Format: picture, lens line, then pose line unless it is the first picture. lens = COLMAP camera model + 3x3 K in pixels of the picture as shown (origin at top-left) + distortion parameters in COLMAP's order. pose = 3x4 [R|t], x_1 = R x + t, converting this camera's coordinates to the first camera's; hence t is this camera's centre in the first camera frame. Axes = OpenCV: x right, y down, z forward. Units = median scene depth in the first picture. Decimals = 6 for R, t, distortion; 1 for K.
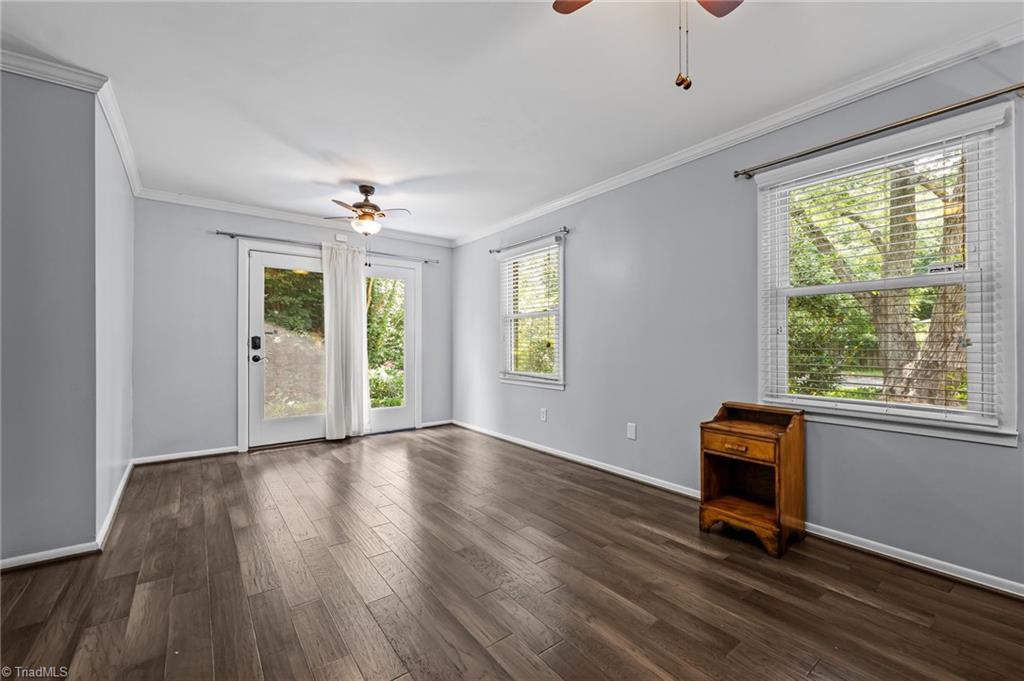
lens RADIAL K [[418.8, 0, 512.1], [0, 418.8, 341.4], [0, 0, 1]] dist [0.001983, -0.000613]
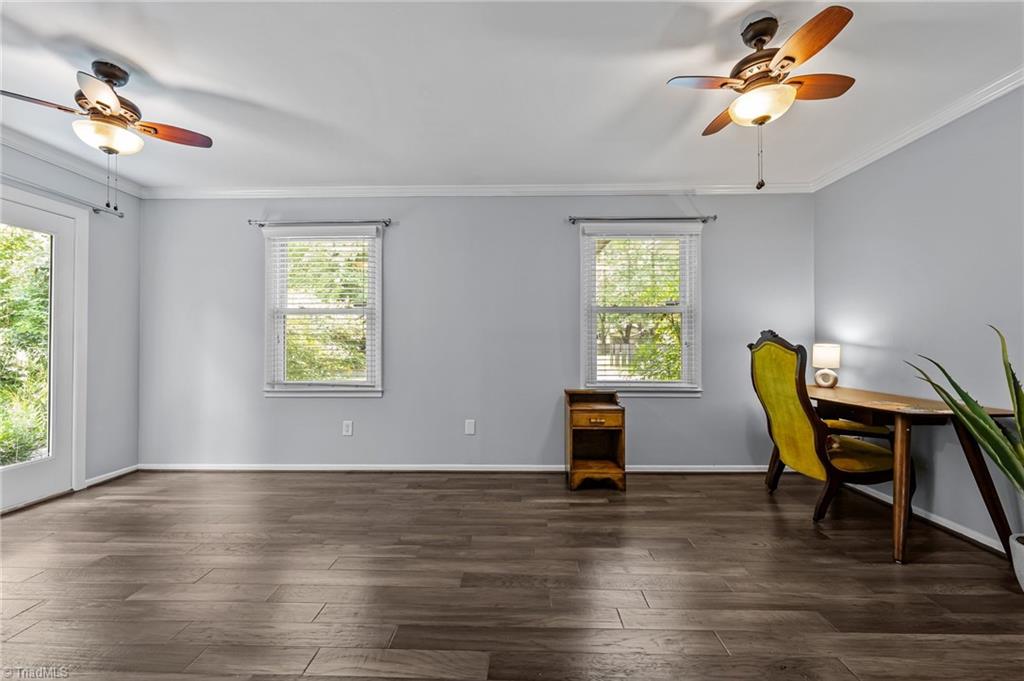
lens RADIAL K [[418.8, 0, 512.2], [0, 418.8, 341.7], [0, 0, 1]] dist [0.001983, -0.000613]
pose [[0.622823, 0.006874, 0.782333, -0.564002], [-0.002835, 0.999975, -0.006529, 0.002164], [-0.782358, 0.001849, 0.622827, 0.285742]]
